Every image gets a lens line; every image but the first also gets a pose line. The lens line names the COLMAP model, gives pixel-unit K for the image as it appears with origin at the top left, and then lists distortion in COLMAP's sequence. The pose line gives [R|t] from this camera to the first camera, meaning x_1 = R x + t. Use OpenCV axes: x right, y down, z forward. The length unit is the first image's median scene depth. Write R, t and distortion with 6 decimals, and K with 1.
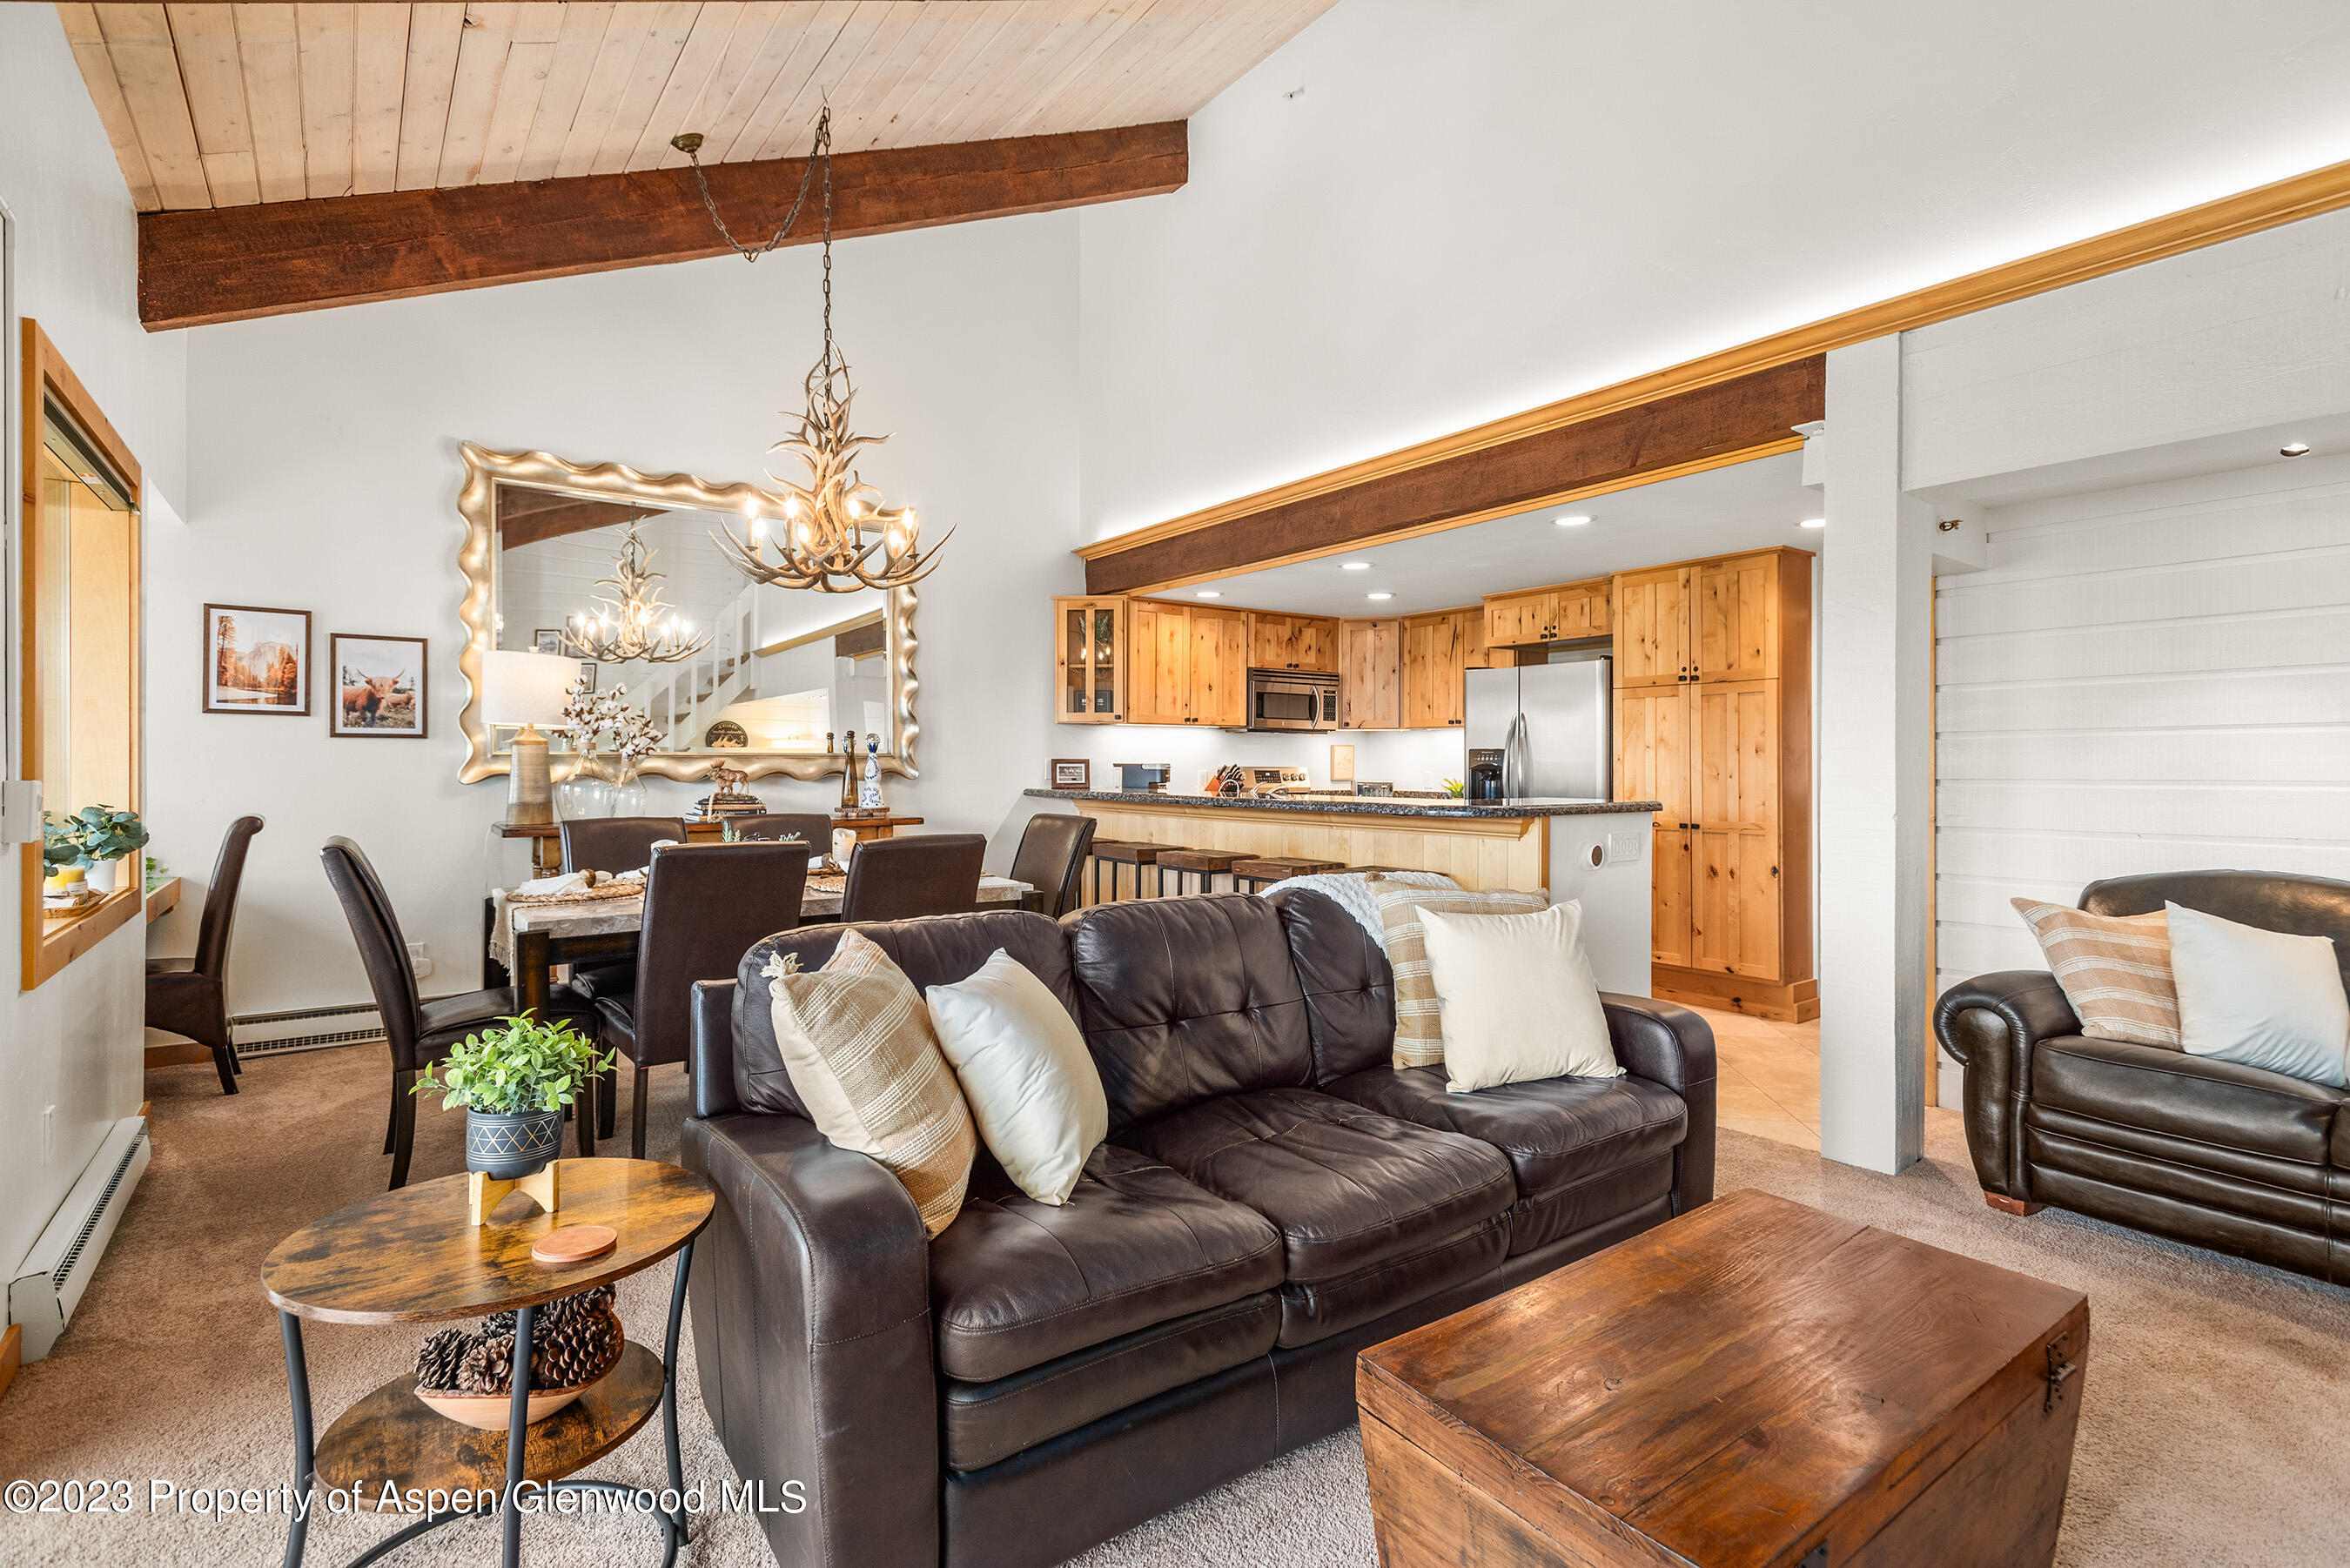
lens RADIAL K [[1108.7, 0, 1188.2], [0, 1108.7, 766.8], [0, 0, 1]] dist [0.024359, -0.009471]
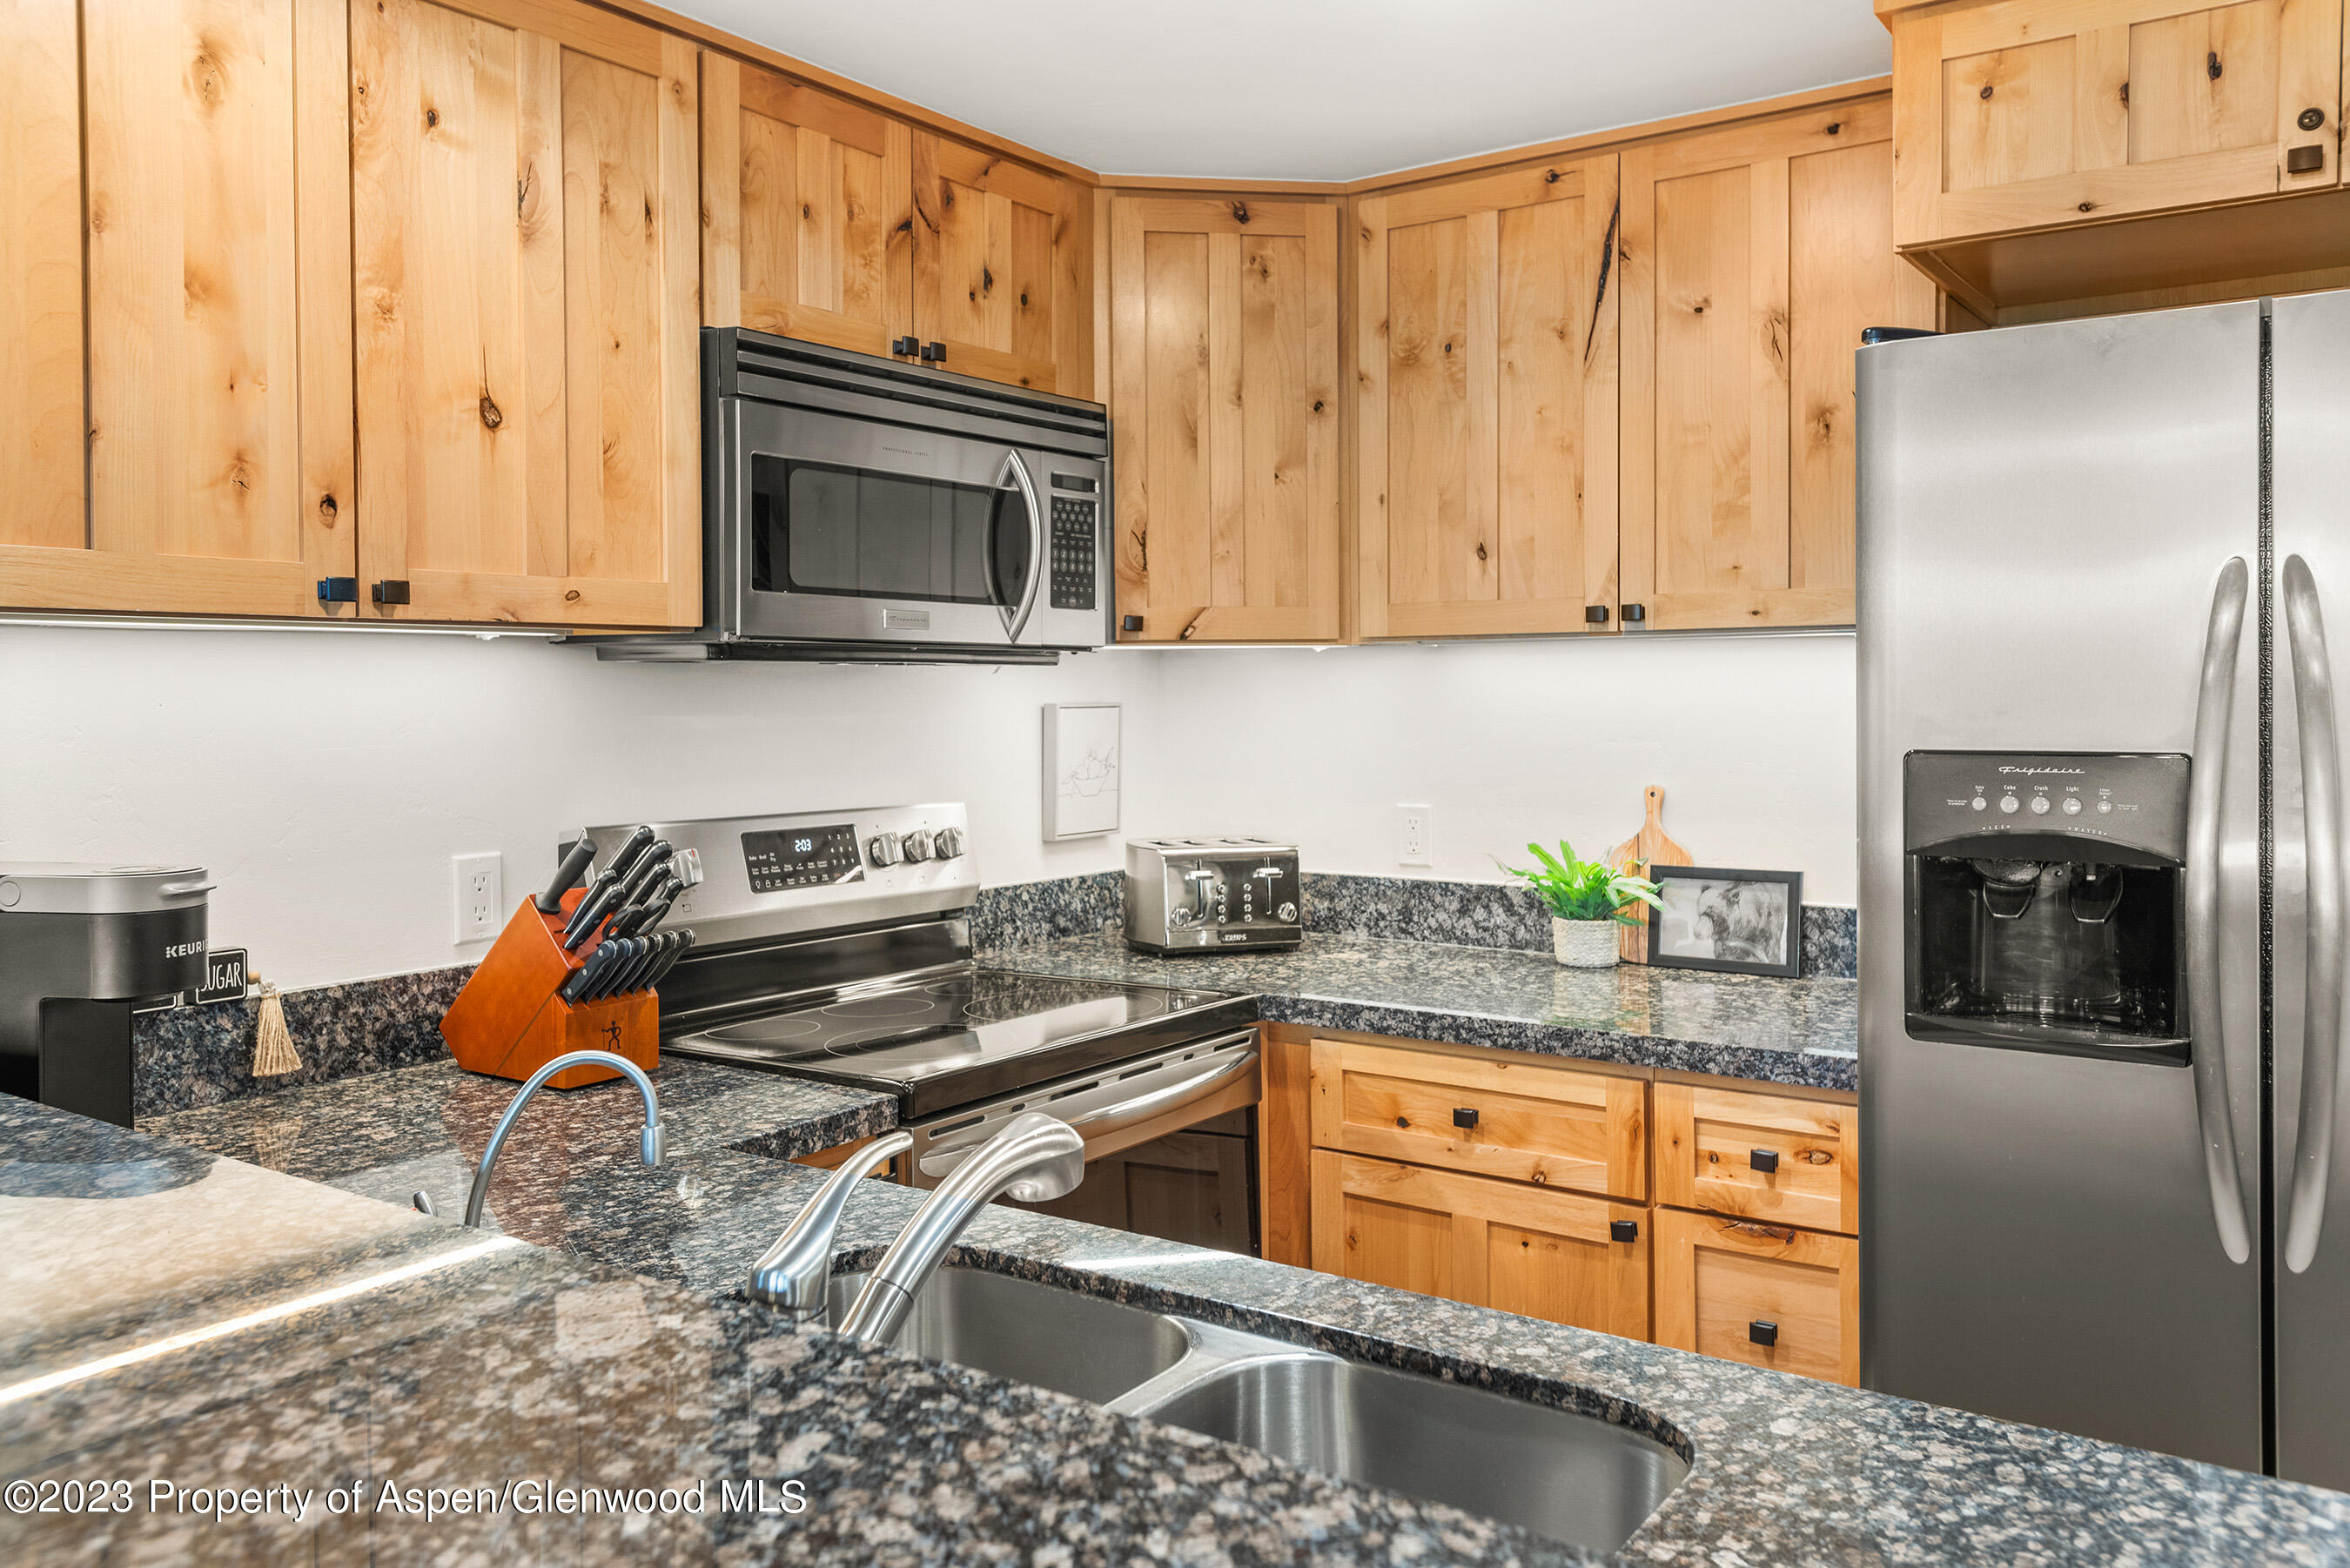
lens RADIAL K [[1740.5, 0, 1155.1], [0, 1740.5, 729.0], [0, 0, 1]] dist [0.037639, -0.035642]
pose [[0.952512, -0.014494, 0.304156, 0.037045], [0.009256, 0.999783, 0.018656, -0.026012], [-0.304360, -0.014955, 0.952440, 0.728933]]
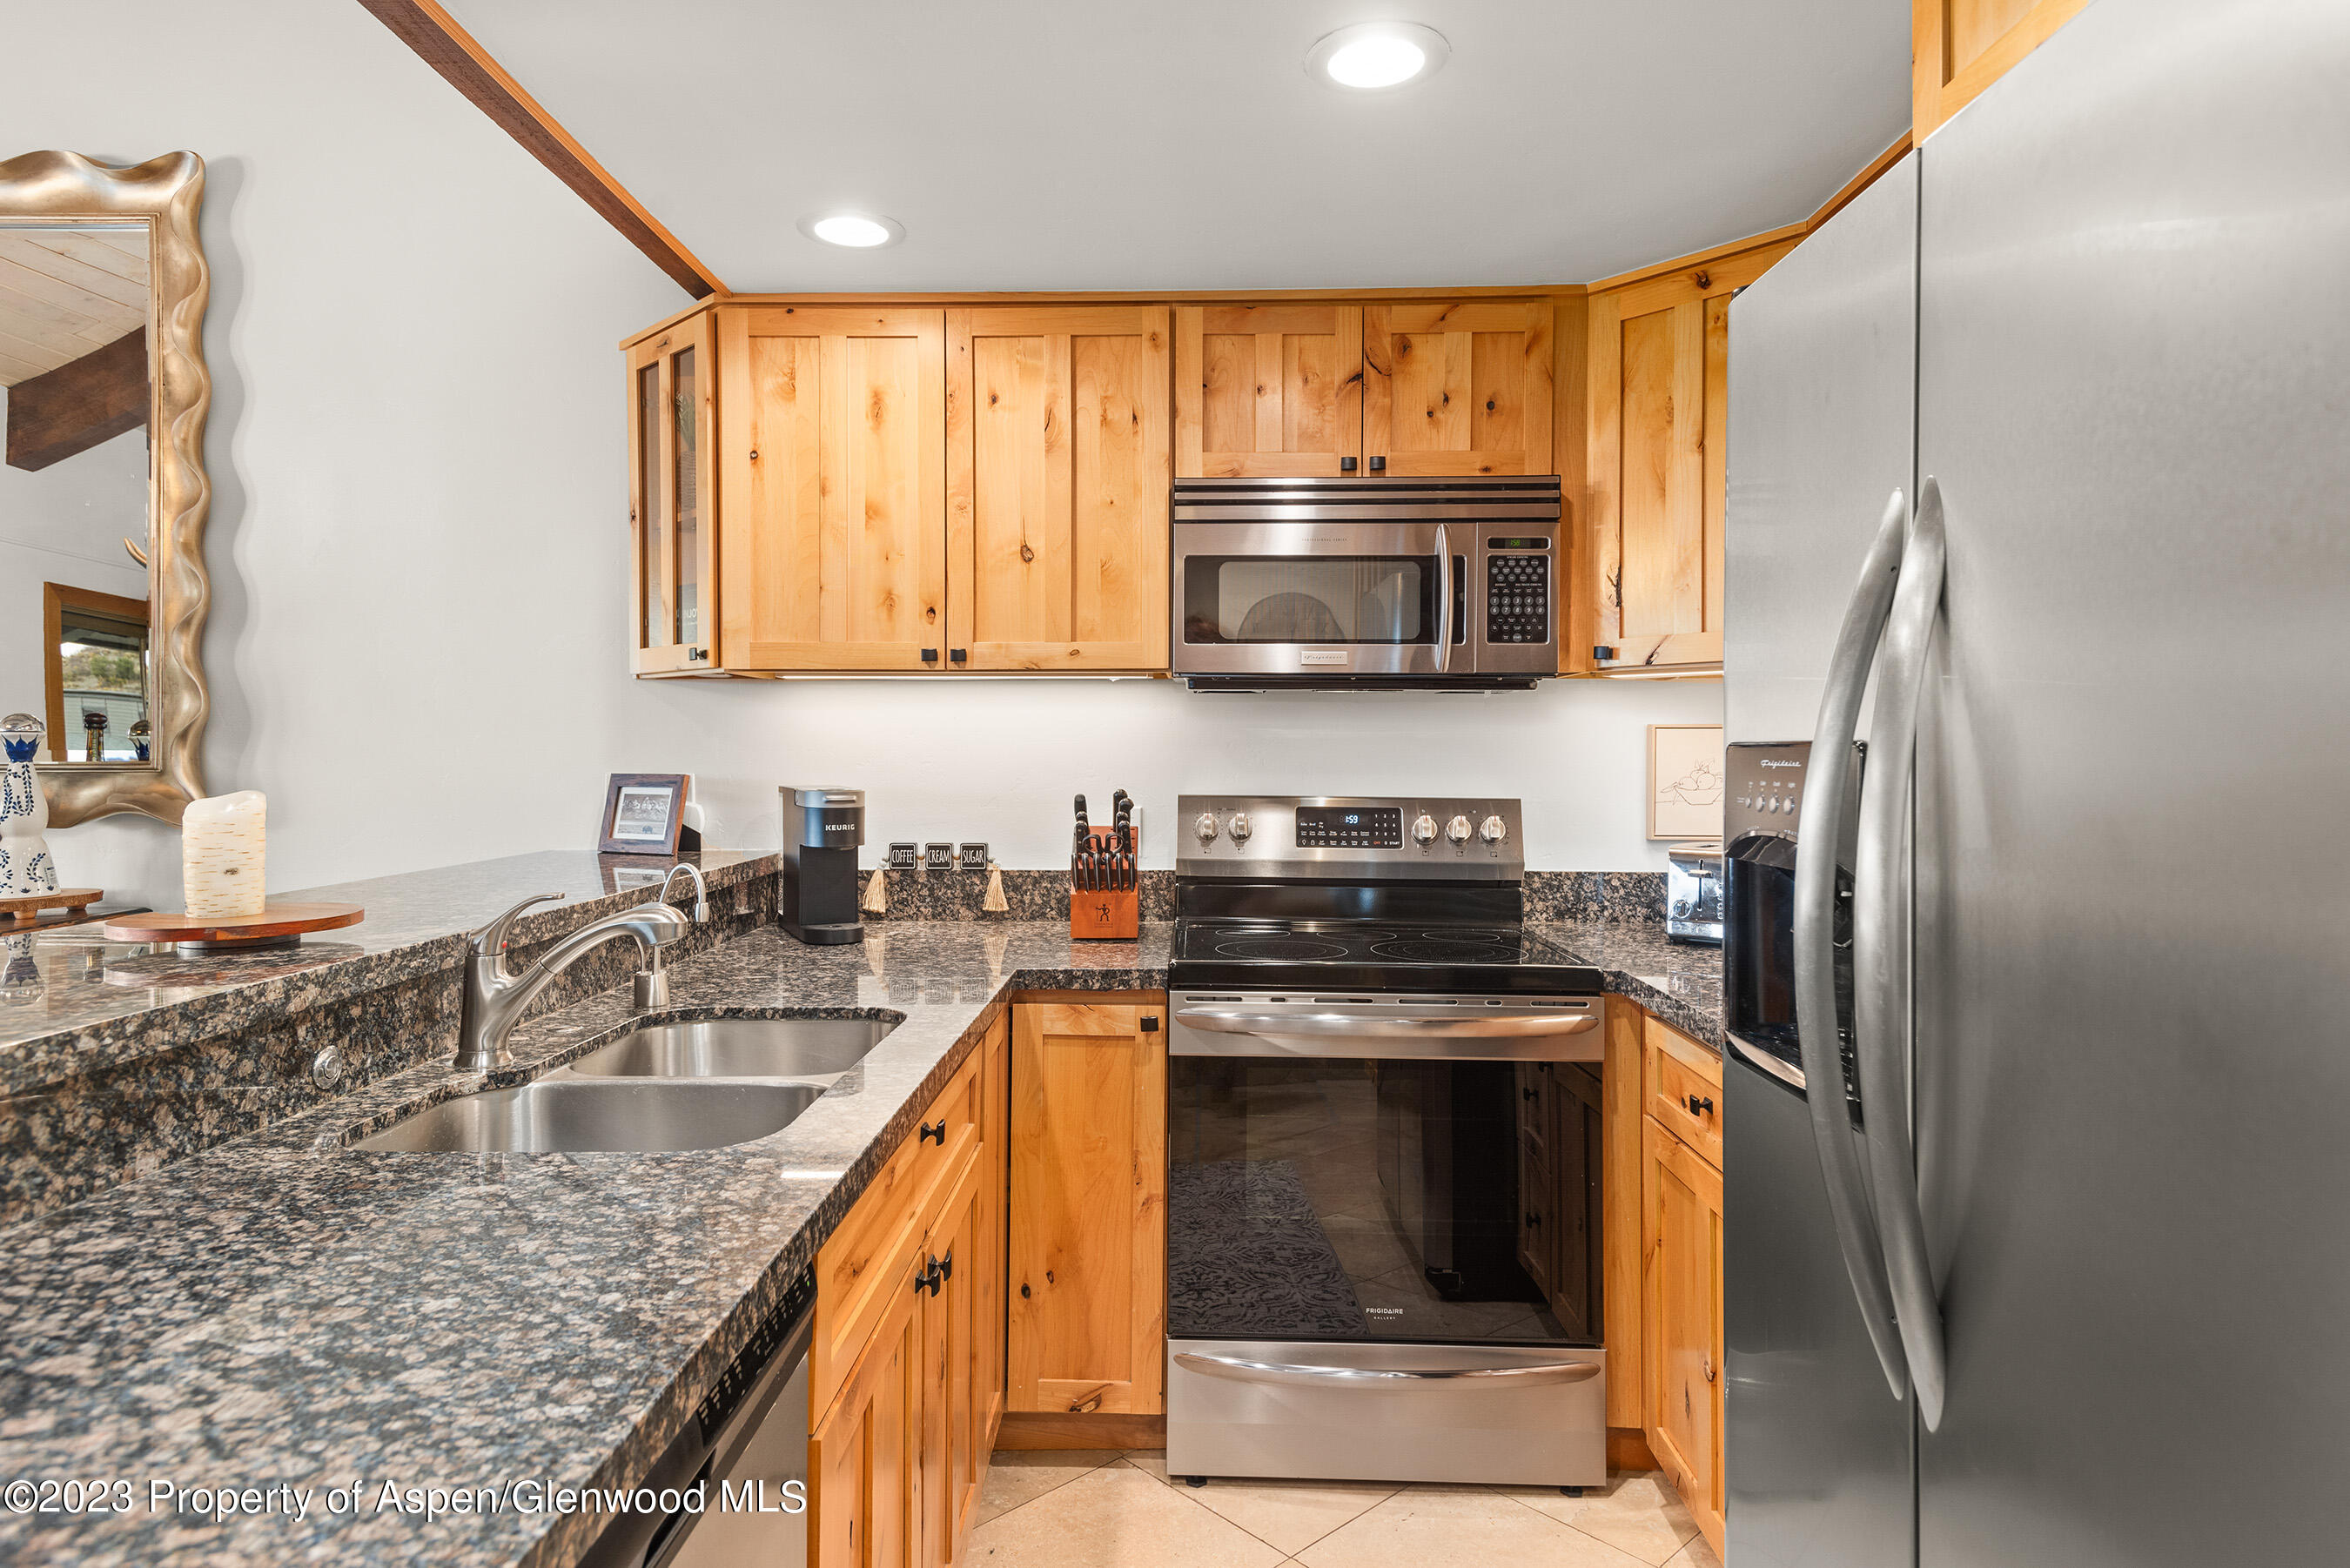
lens RADIAL K [[1311.1, 0, 1177.7], [0, 1311.1, 769.0], [0, 0, 1]] dist [0.023529, -0.006689]
pose [[0.789438, 0.009817, -0.613752, 0.301601], [-0.003027, 0.999922, 0.012100, -0.014302], [0.613823, -0.007694, 0.789407, 0.757512]]
